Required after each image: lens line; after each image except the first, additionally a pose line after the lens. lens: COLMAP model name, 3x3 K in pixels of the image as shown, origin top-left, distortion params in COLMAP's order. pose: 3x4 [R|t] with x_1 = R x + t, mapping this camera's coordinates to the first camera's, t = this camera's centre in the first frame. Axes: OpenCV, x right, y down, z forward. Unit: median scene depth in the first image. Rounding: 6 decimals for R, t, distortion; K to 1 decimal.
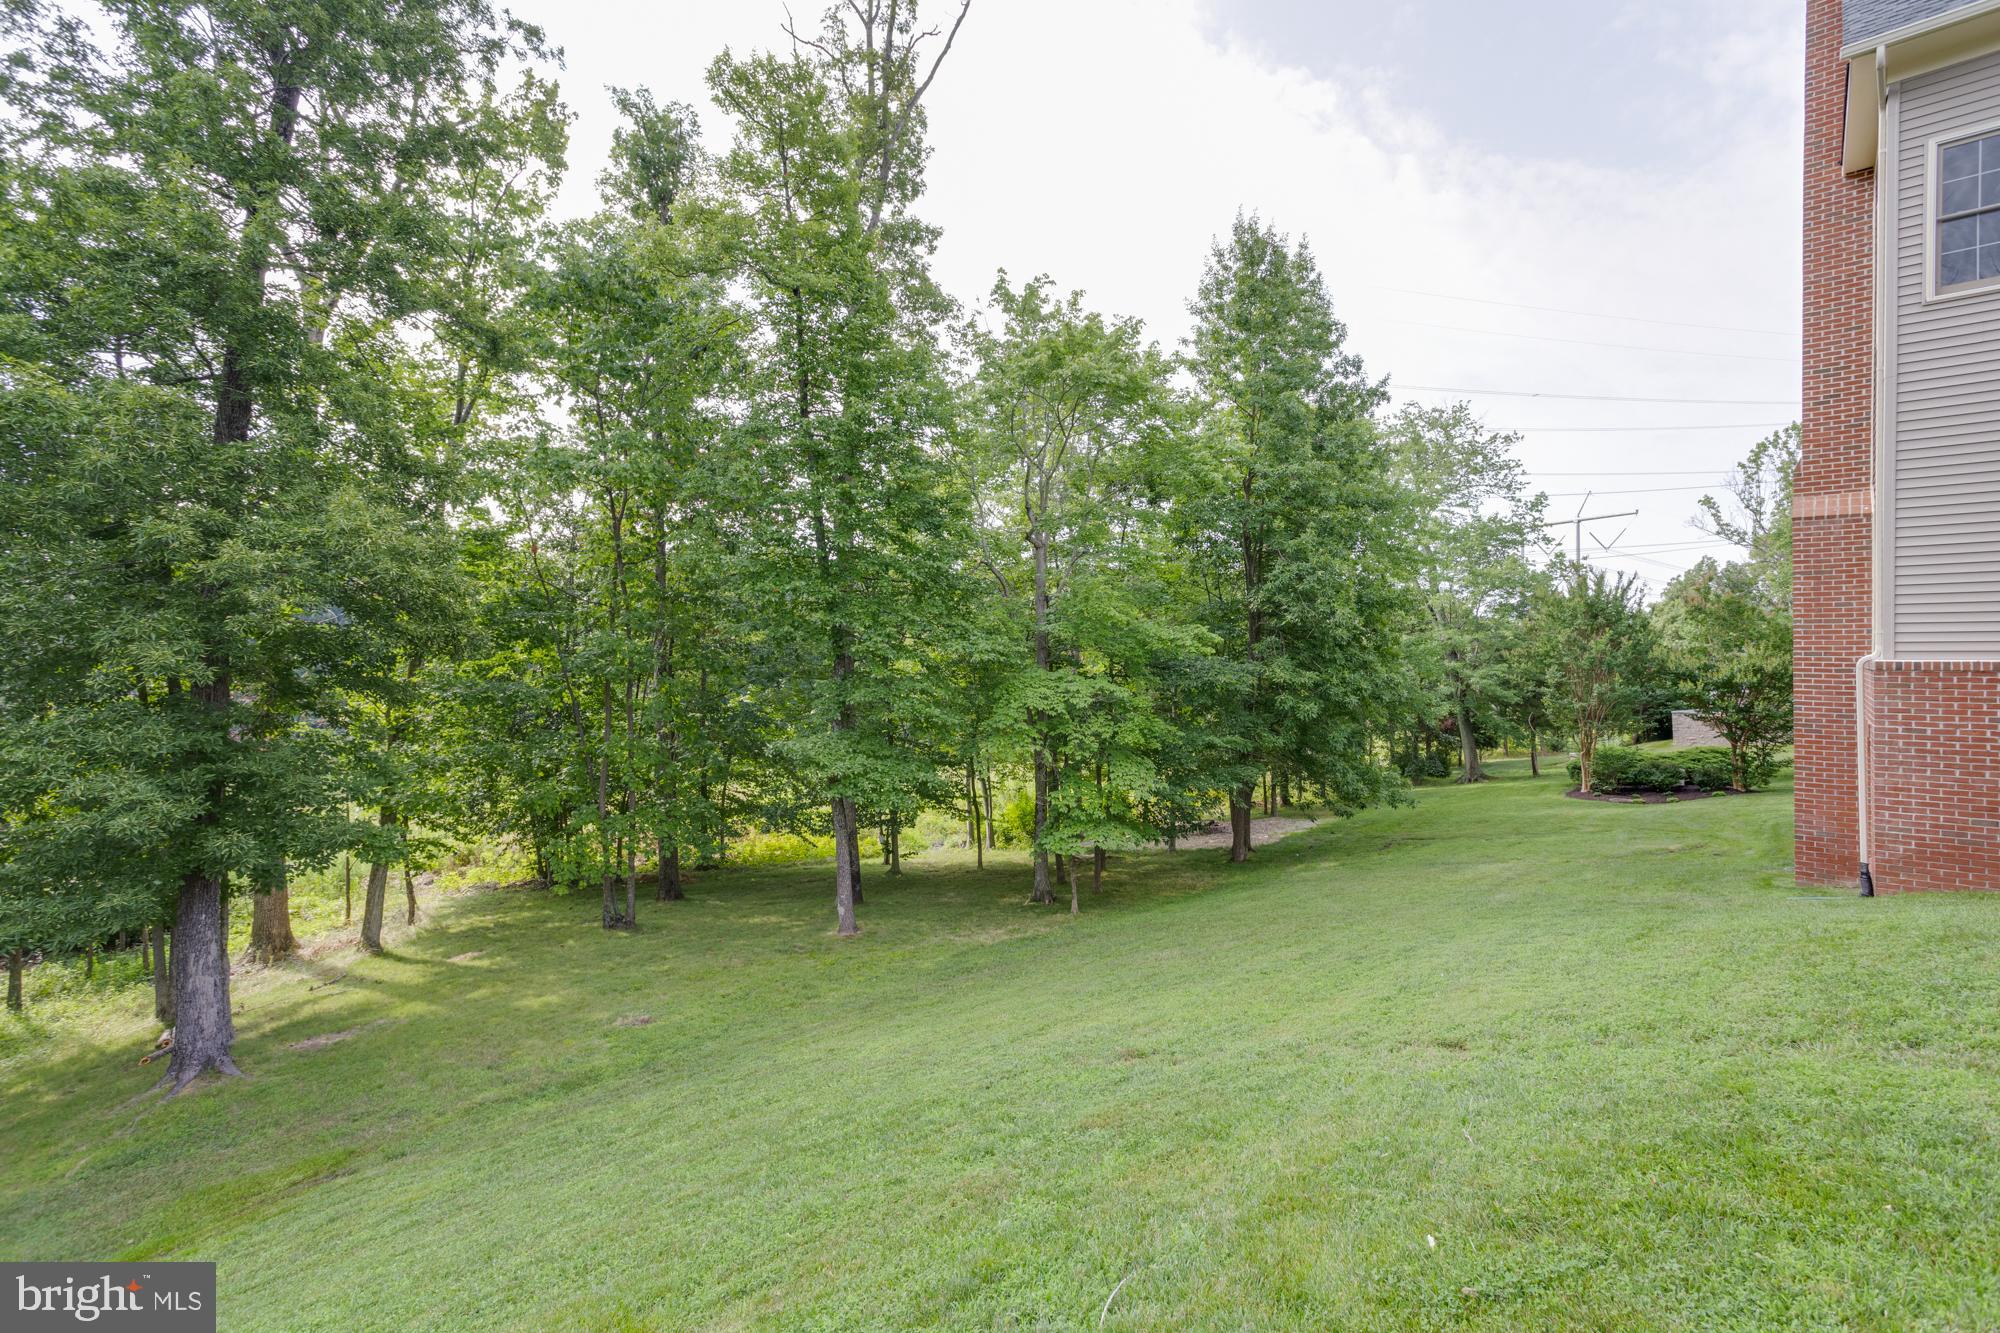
lens RADIAL K [[925.5, 0, 1000.0], [0, 925.5, 666.5], [0, 0, 1]] dist [-0.001772, 0.000105]
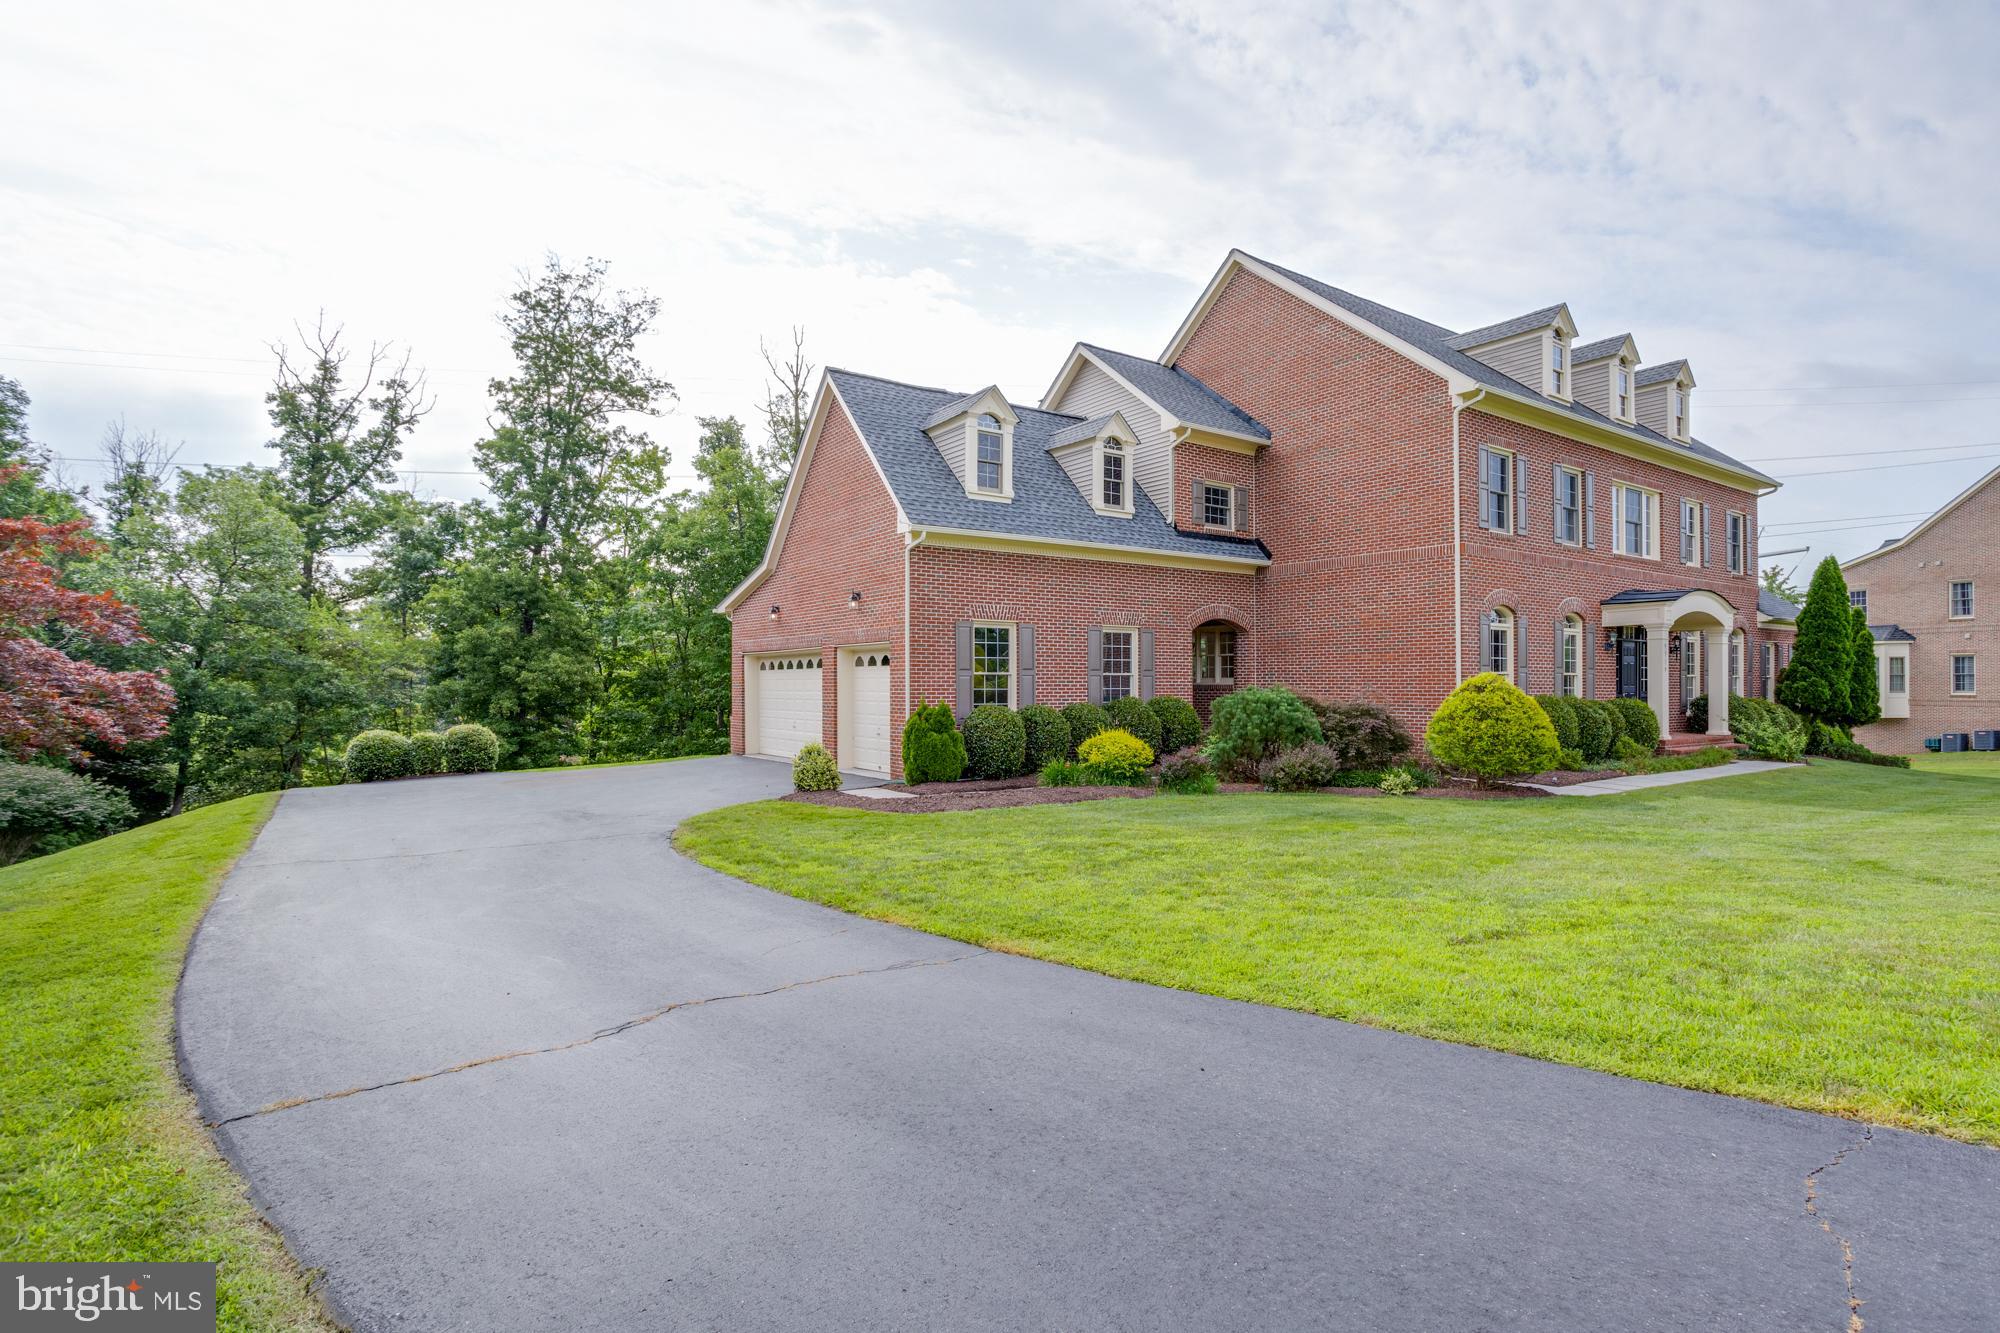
lens RADIAL K [[959.6, 0, 1028.5], [0, 959.6, 688.0], [0, 0, 1]] dist [-0.034097, 0.028015]
pose [[0.969228, -0.003125, -0.246143, 1.814657], [0.001323, 0.999971, -0.007487, -0.041443], [0.246159, 0.006931, 0.969205, -1.926744]]
